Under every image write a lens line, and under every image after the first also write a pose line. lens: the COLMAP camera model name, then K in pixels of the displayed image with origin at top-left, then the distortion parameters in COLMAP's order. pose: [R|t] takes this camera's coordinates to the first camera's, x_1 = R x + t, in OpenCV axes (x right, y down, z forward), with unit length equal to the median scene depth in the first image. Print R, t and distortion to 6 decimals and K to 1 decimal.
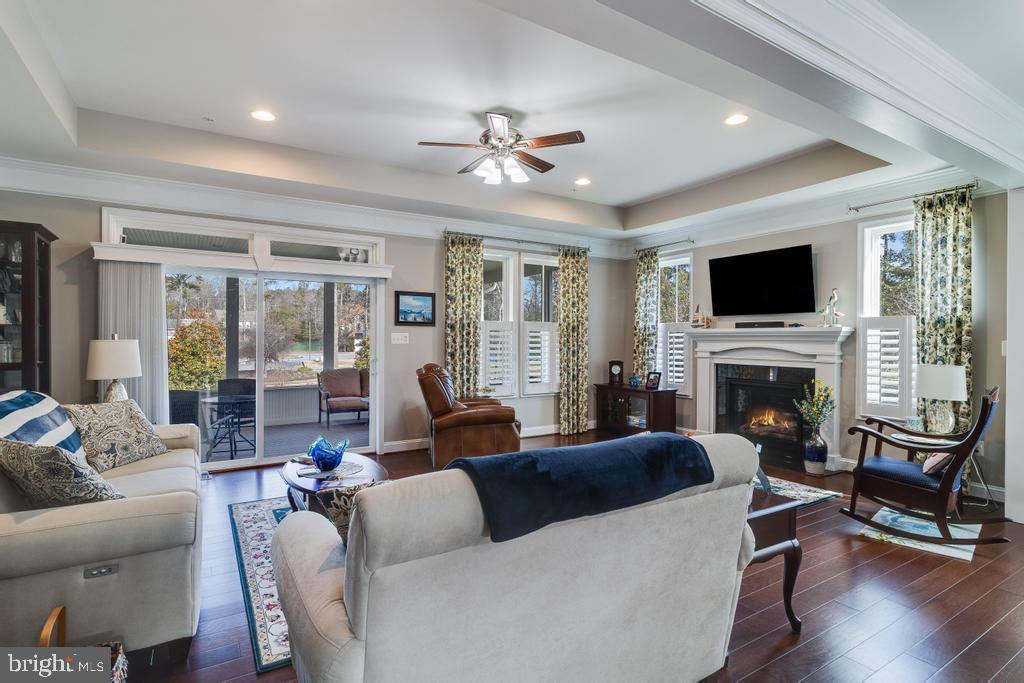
lens RADIAL K [[514.7, 0, 512.0], [0, 514.7, 341.5], [0, 0, 1]] dist [-0.004286, -0.000012]
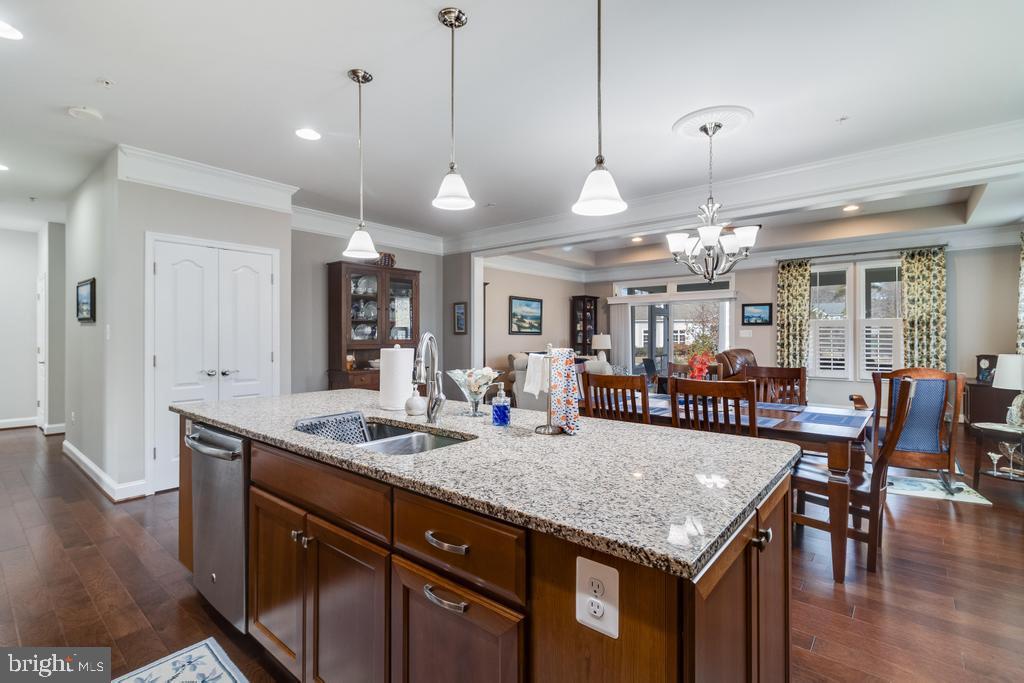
lens RADIAL K [[475.5, 0, 508.5], [0, 475.5, 339.1], [0, 0, 1]] dist [0.004005, 0.000324]
pose [[0.318750, 0.001286, -0.947838, 0.903147], [-0.000615, 0.999999, 0.001150, 0.008989], [0.947839, 0.000217, 0.318751, -0.155780]]
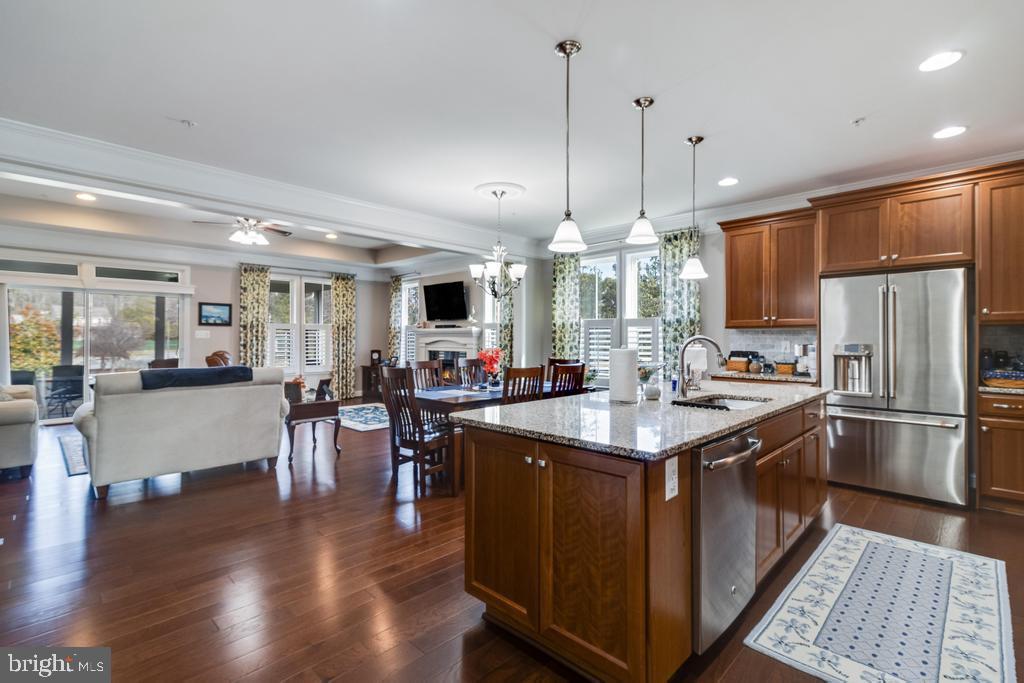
lens RADIAL K [[476.2, 0, 516.1], [0, 476.2, 335.4], [0, 0, 1]] dist [0.003313, 0.000513]
pose [[0.968388, 0.000613, 0.249448, 0.297525], [0.001111, 0.999976, -0.006768, 0.006311], [-0.249446, 0.006831, 0.968365, -0.522154]]
